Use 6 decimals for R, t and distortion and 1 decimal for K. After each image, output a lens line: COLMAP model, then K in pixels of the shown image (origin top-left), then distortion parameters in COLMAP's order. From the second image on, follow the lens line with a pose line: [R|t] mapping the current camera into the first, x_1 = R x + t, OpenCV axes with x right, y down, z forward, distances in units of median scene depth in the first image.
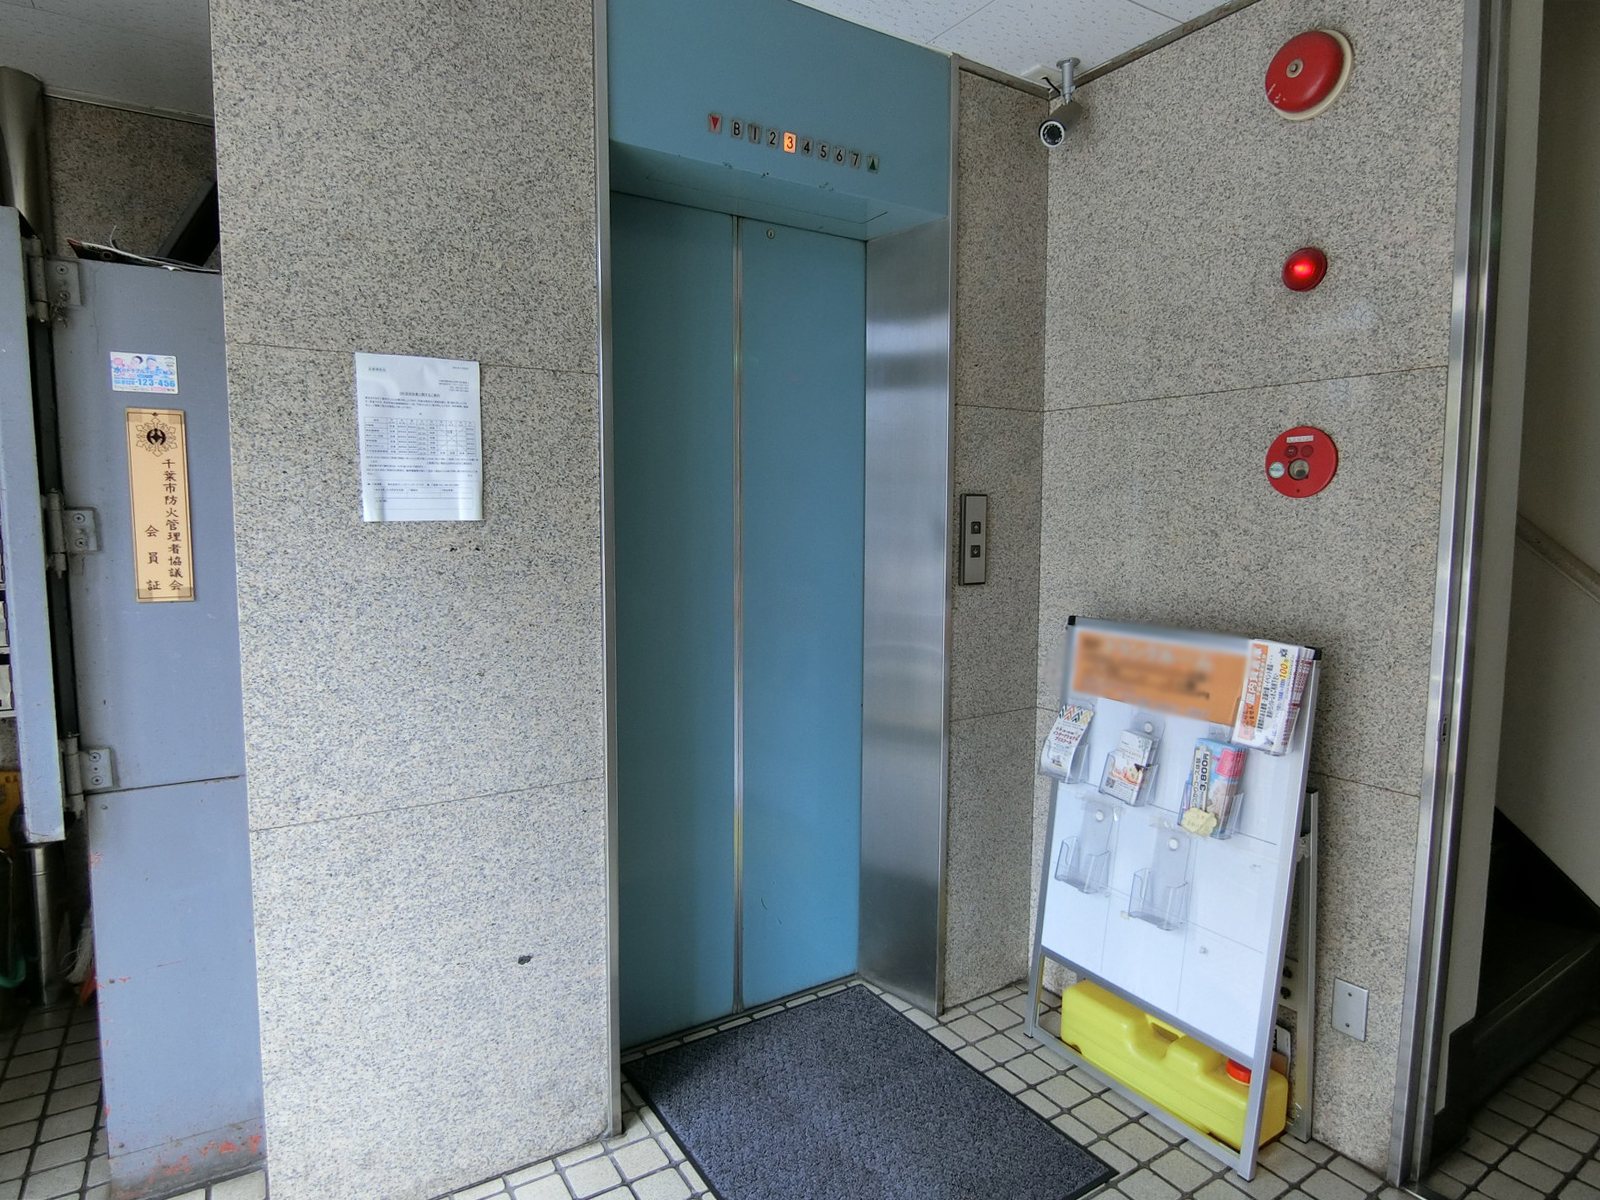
lens RADIAL K [[902.7, 0, 798.8], [0, 902.7, 637.2], [0, 0, 1]] dist [-0.040375, 0.004438]
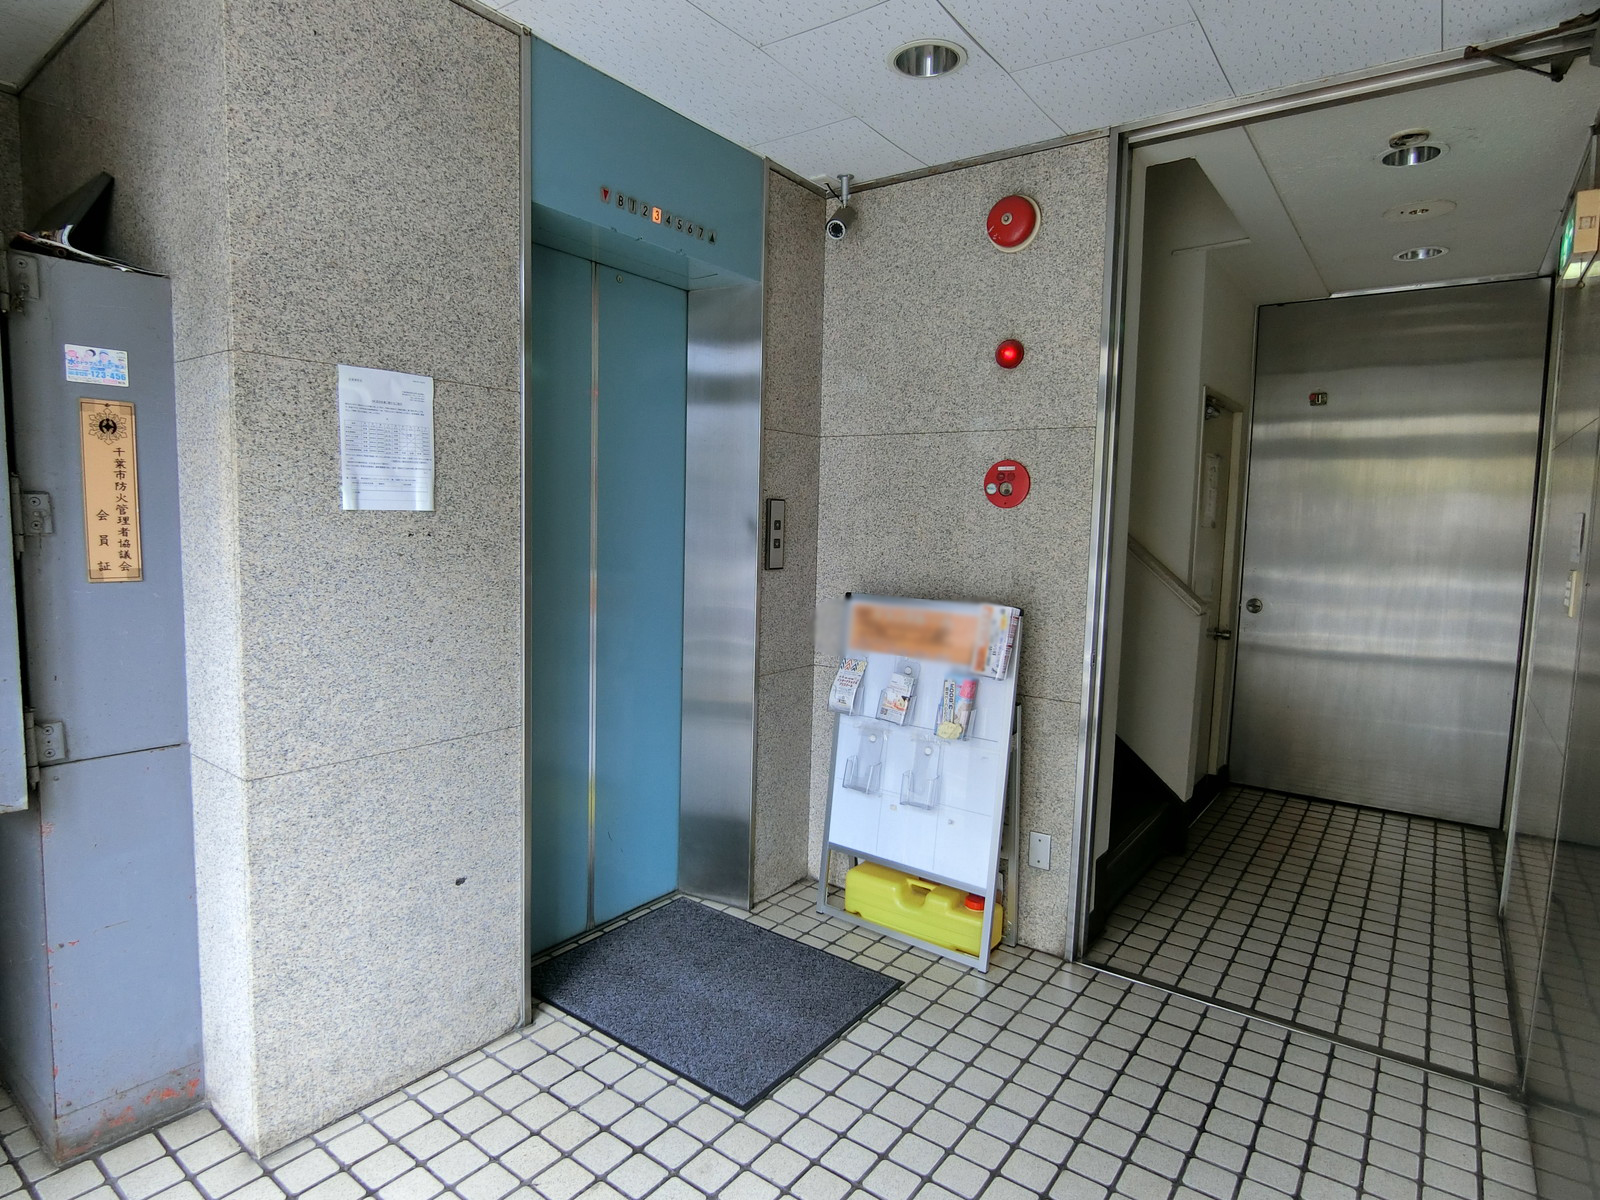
lens RADIAL K [[871.5, 0, 801.8], [0, 871.5, 667.4], [0, 0, 1]] dist [-0.049601, -0.000600]
pose [[0.930776, -0.039469, 0.363453, -0.295398], [0.025382, 0.998733, 0.043455, 0.037240], [-0.364707, -0.031222, 0.930599, -0.232313]]
